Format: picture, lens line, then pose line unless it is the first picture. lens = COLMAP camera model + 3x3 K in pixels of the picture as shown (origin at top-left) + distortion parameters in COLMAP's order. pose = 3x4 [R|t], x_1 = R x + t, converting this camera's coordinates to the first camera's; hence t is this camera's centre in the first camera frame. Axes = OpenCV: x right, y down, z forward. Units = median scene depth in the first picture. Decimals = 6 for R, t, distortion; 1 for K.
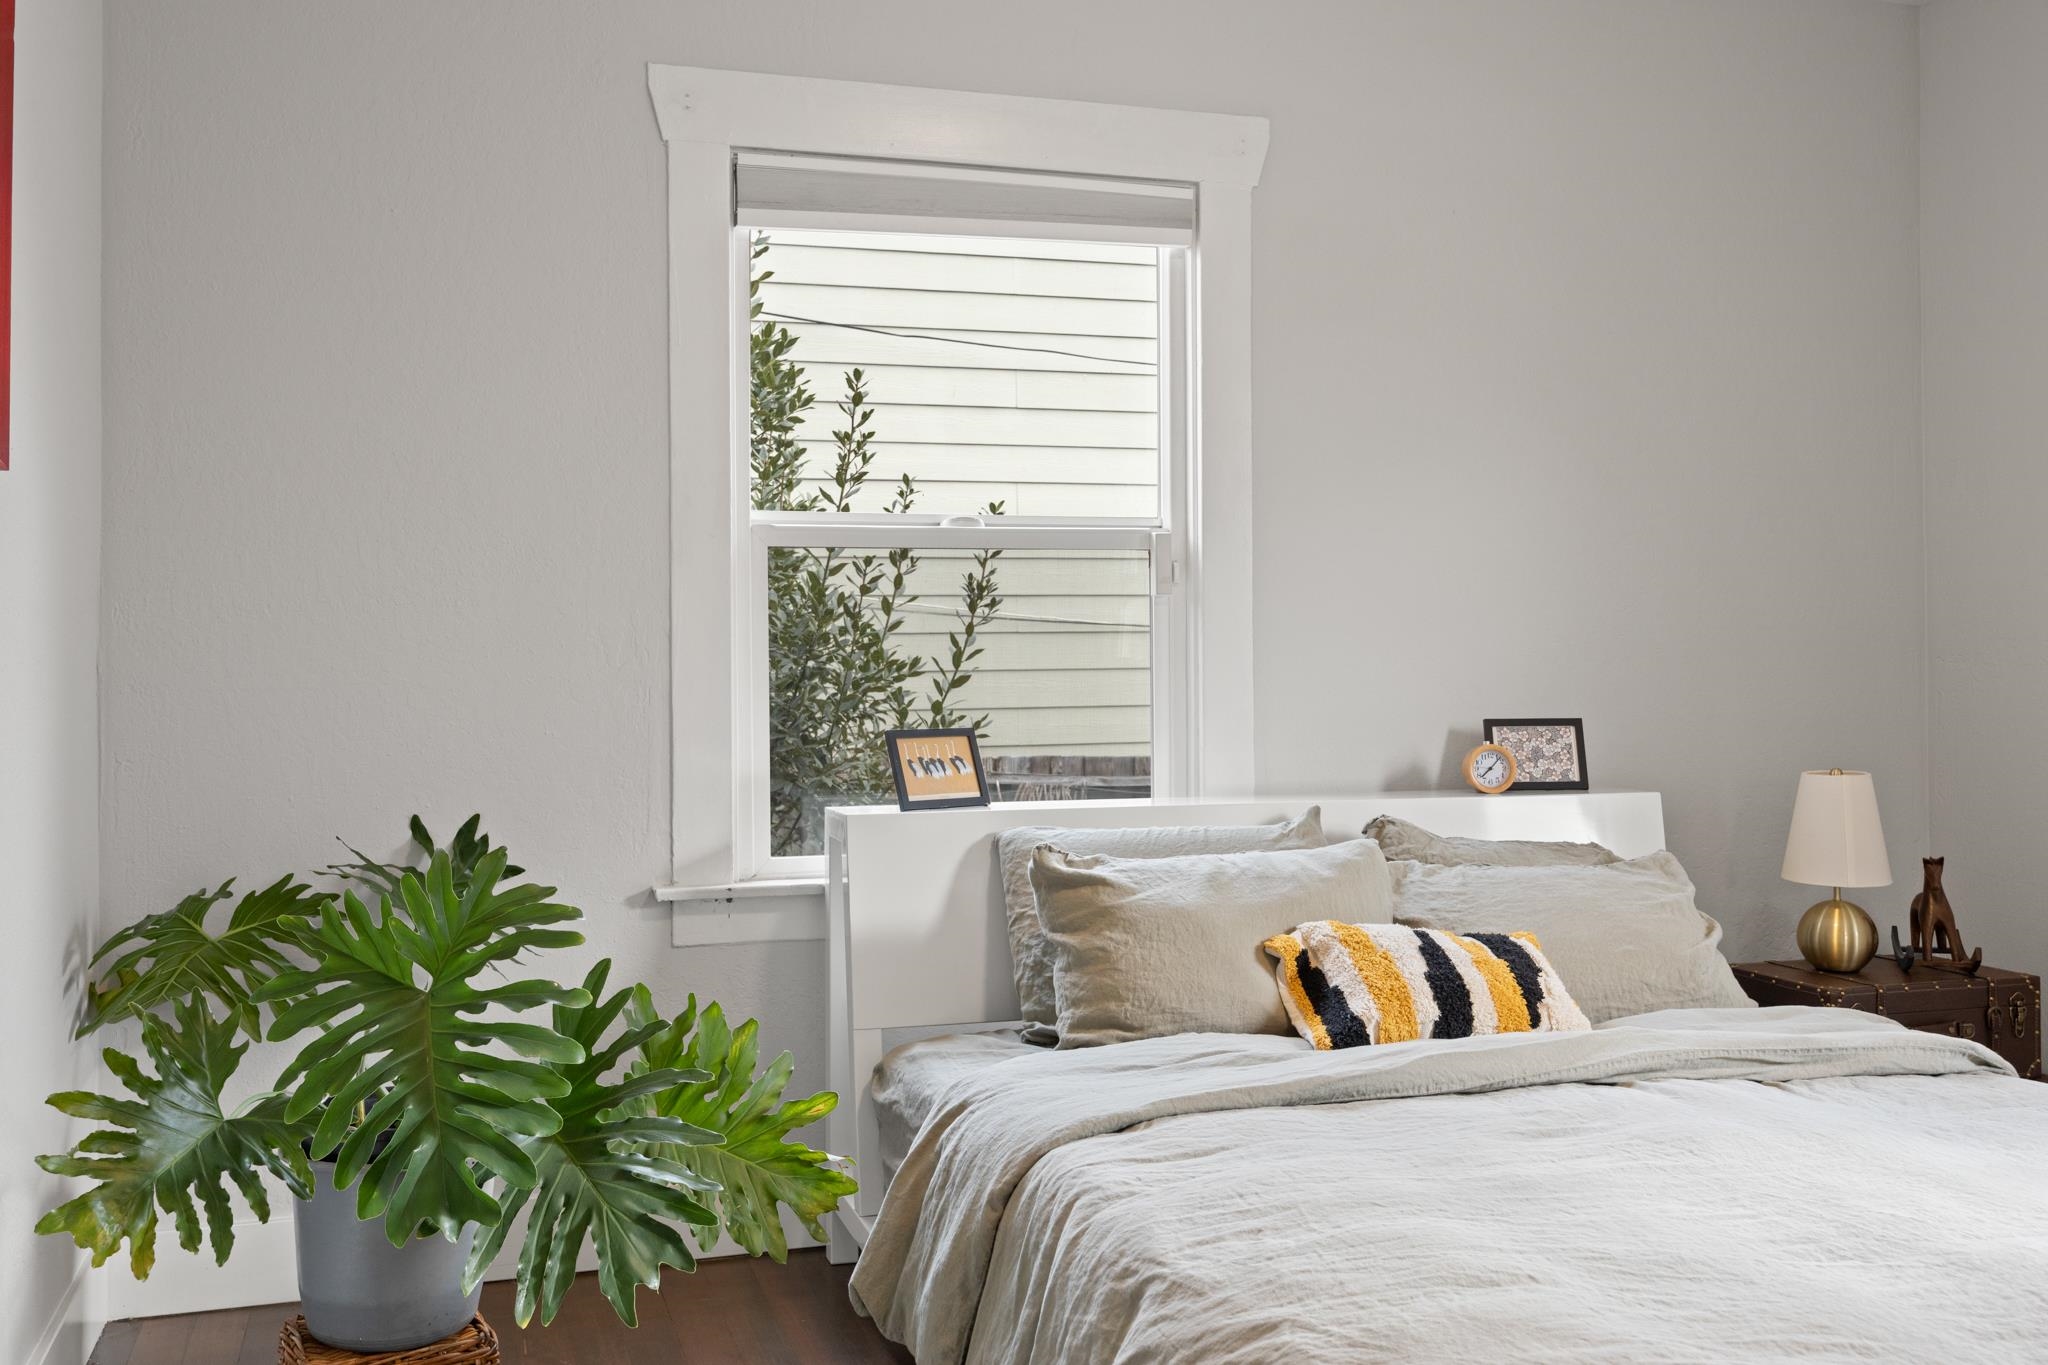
lens RADIAL K [[2114.9, 0, 1026.5], [0, 2114.9, 687.6], [0, 0, 1]] dist [-0.019566, 0.000000]
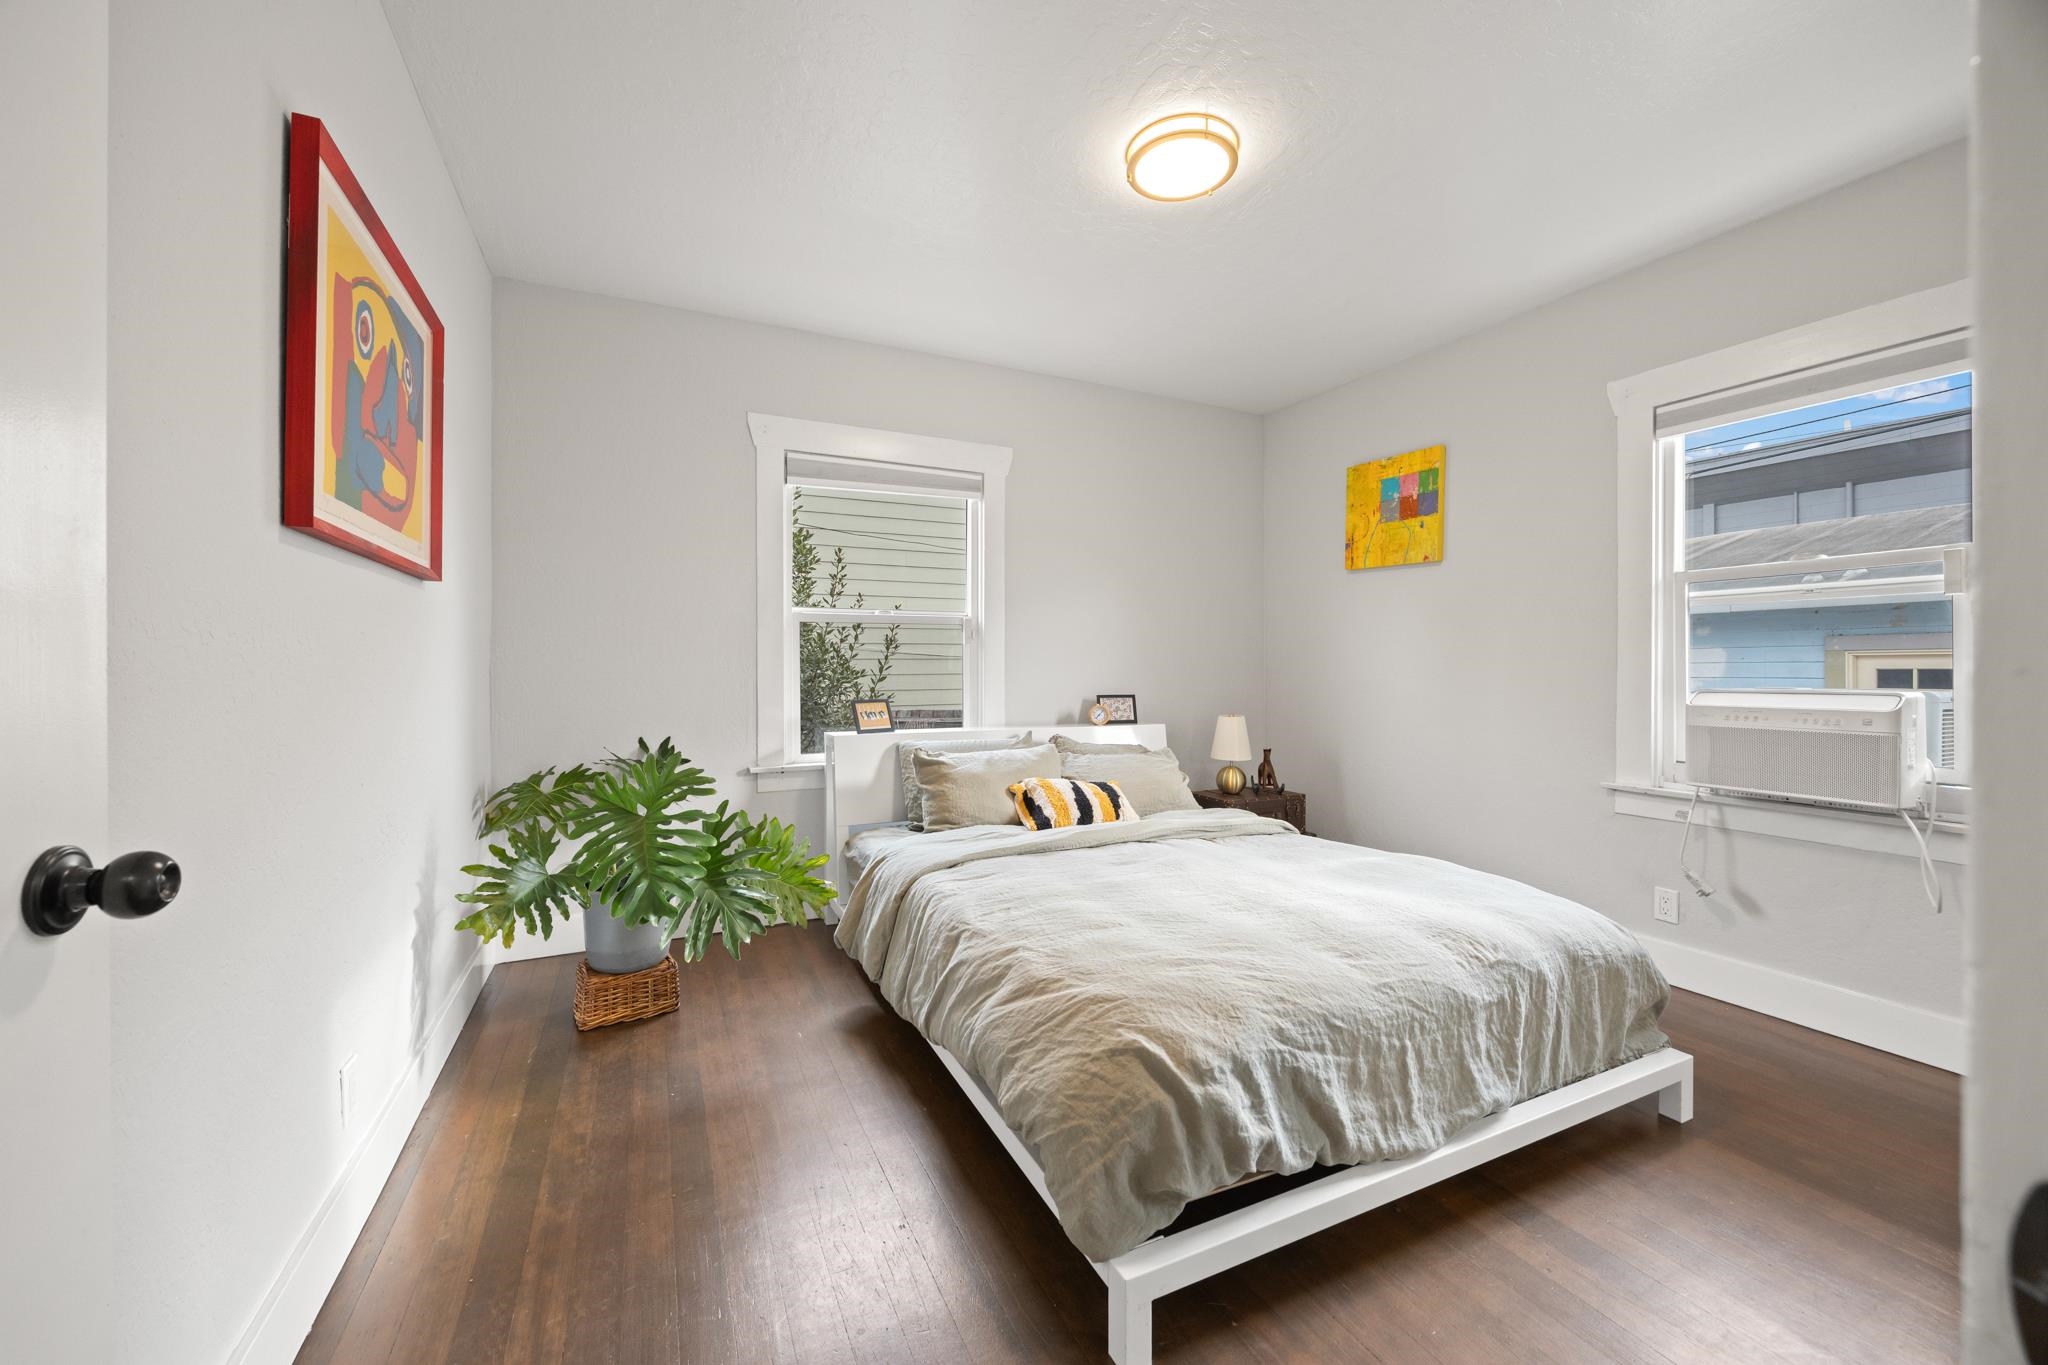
lens RADIAL K [[772.0, 0, 1011.8], [0, 772.0, 673.4], [0, 0, 1]] dist [-0.006085, 0.000923]
pose [[0.989596, 0.003242, 0.143839, -0.012686], [-0.001997, 0.999959, -0.008798, -0.002198], [-0.143862, 0.008419, 0.989562, 0.119621]]
